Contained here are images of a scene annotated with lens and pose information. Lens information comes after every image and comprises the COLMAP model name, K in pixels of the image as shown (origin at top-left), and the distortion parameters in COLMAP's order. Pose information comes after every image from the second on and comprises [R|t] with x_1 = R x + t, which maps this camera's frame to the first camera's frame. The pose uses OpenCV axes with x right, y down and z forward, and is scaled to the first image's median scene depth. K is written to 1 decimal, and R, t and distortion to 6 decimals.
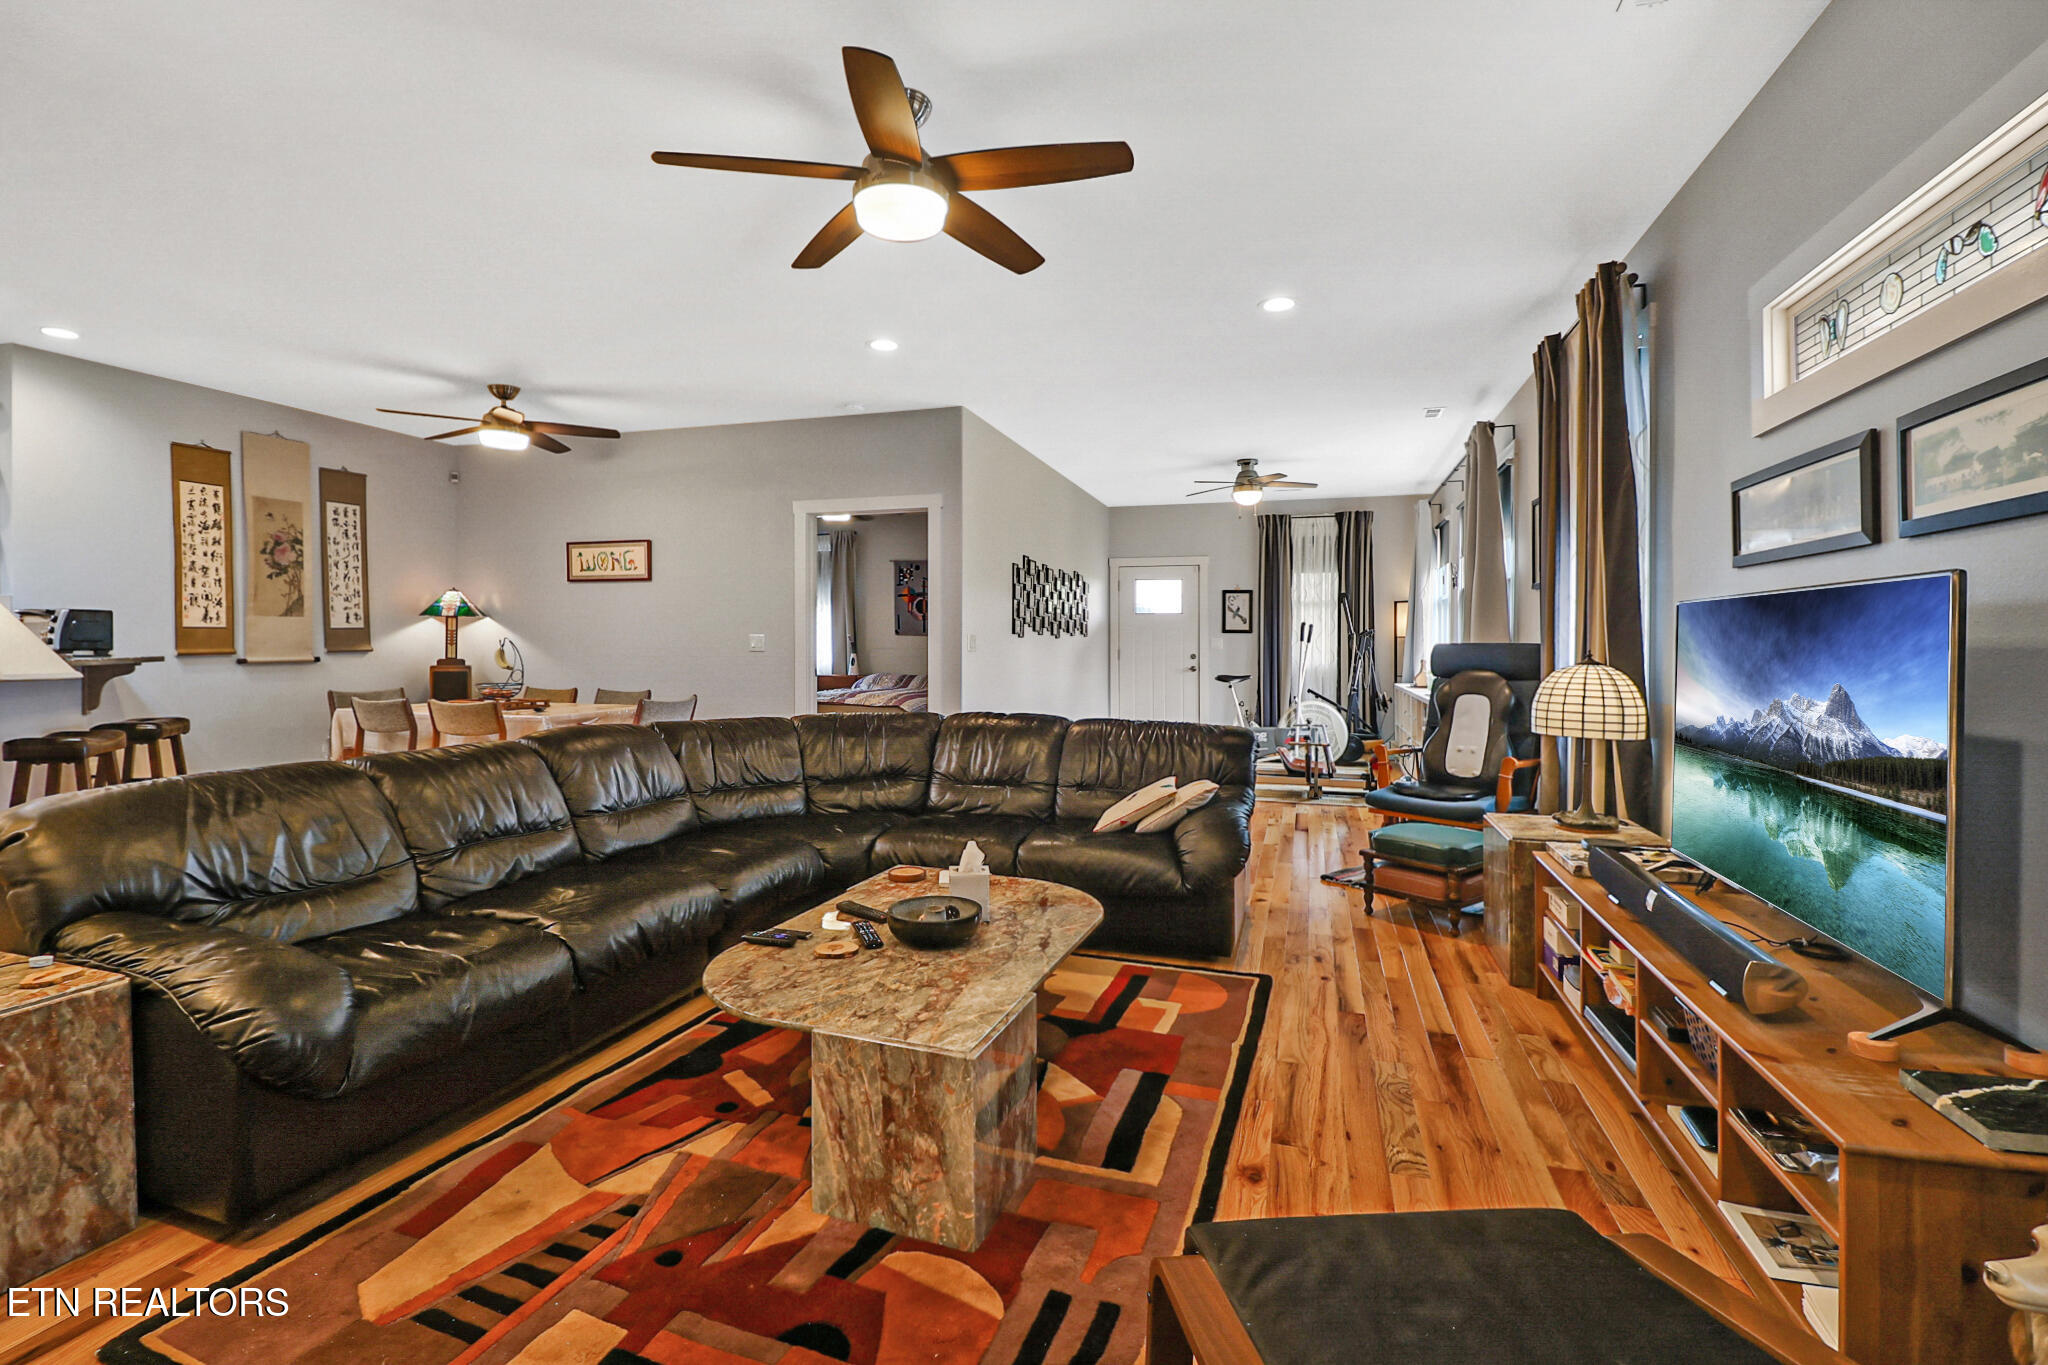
lens RADIAL K [[920.1, 0, 994.6], [0, 920.1, 648.7], [0, 0, 1]] dist [-0.004367, -0.006697]
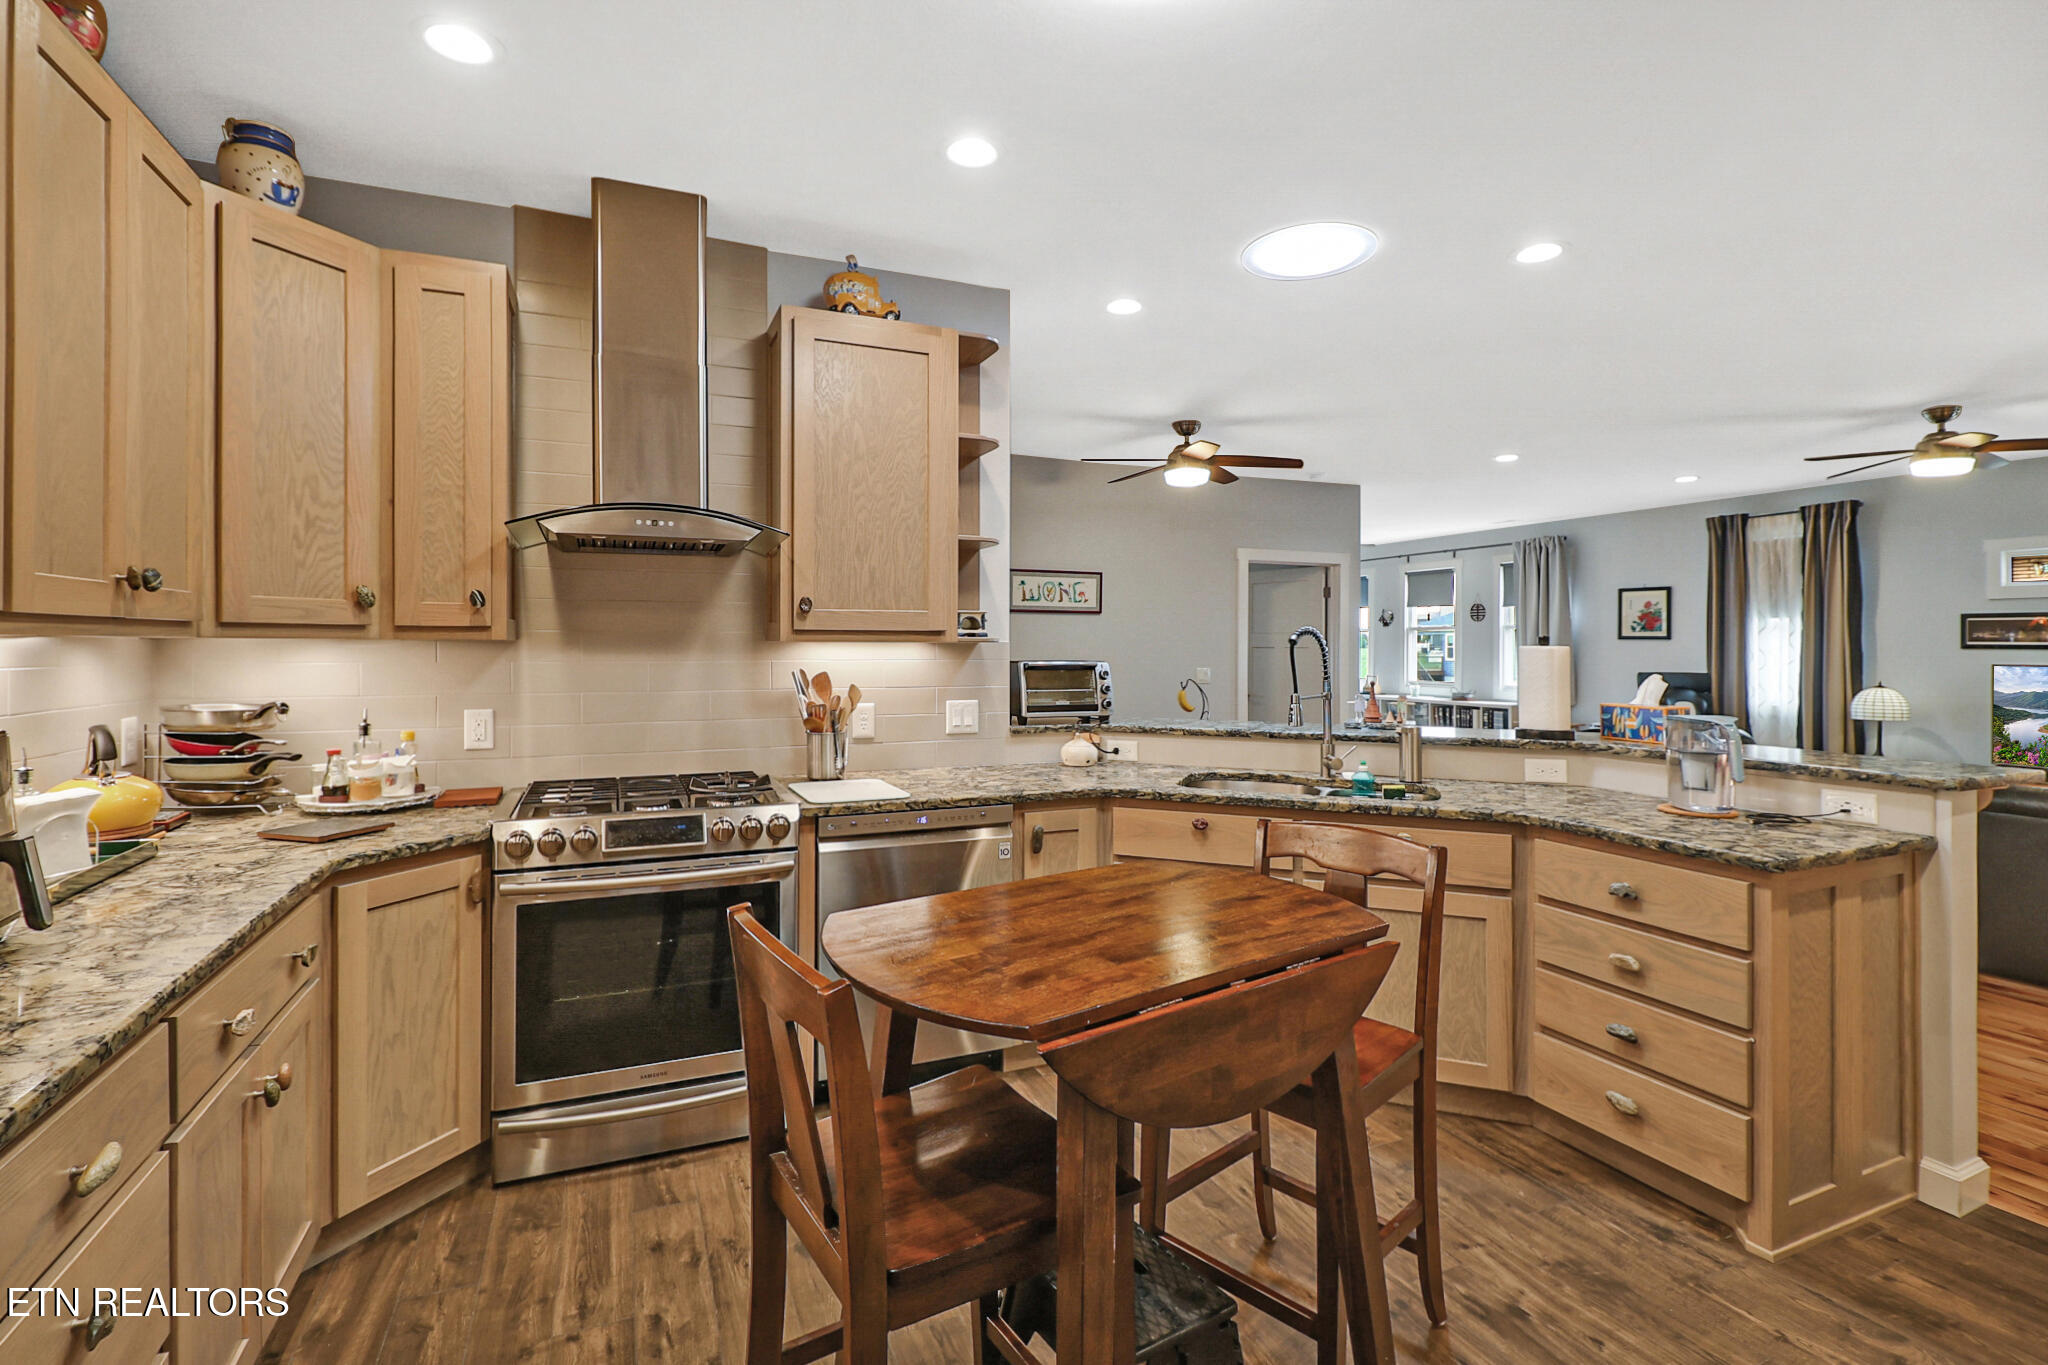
lens RADIAL K [[920.1, 0, 978.5], [0, 920.1, 653.9], [0, 0, 1]] dist [-0.004367, -0.006697]
pose [[0.768168, -0.011286, 0.640148, -1.273740], [0.011580, 0.999926, 0.003733, -0.041351], [-0.640143, 0.004545, 0.768242, 0.370646]]
